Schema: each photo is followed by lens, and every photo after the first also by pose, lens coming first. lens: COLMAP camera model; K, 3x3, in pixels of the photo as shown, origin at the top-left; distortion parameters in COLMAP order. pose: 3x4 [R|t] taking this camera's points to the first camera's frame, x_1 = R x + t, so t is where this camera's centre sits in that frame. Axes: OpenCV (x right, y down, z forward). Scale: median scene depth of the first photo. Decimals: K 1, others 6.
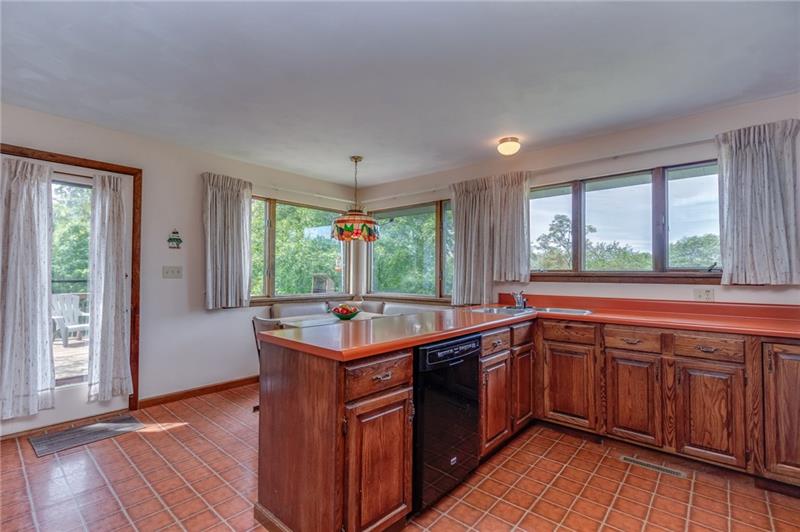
lens RADIAL K [[367.3, 0, 391.8], [0, 367.3, 264.9], [0, 0, 1]] dist [-0.002110, -0.000336]
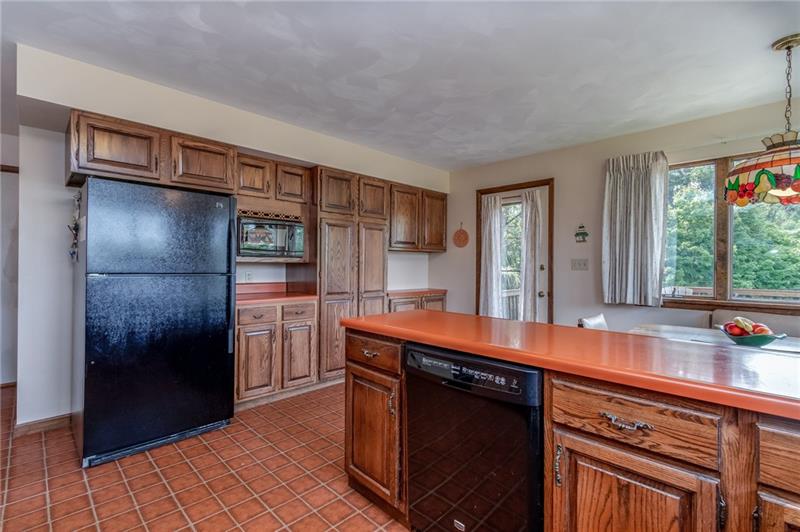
lens RADIAL K [[367.3, 0, 391.8], [0, 367.3, 264.9], [0, 0, 1]] dist [-0.002110, -0.000336]
pose [[-0.067478, -0.006579, -0.997699, 0.504603], [0.018566, 0.999797, -0.007849, 0.019297], [0.997548, -0.019053, -0.067342, 0.526823]]
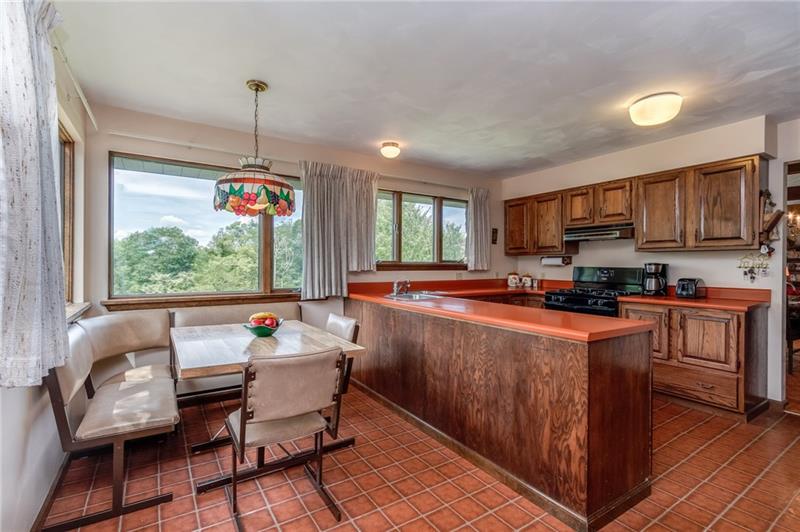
lens RADIAL K [[367.3, 0, 391.8], [0, 367.3, 264.9], [0, 0, 1]] dist [-0.002110, -0.000336]
pose [[0.274672, -0.006119, 0.961518, -0.728948], [-0.033315, 0.999319, 0.015877, 0.007862], [-0.960961, -0.036394, 0.274281, 0.653836]]
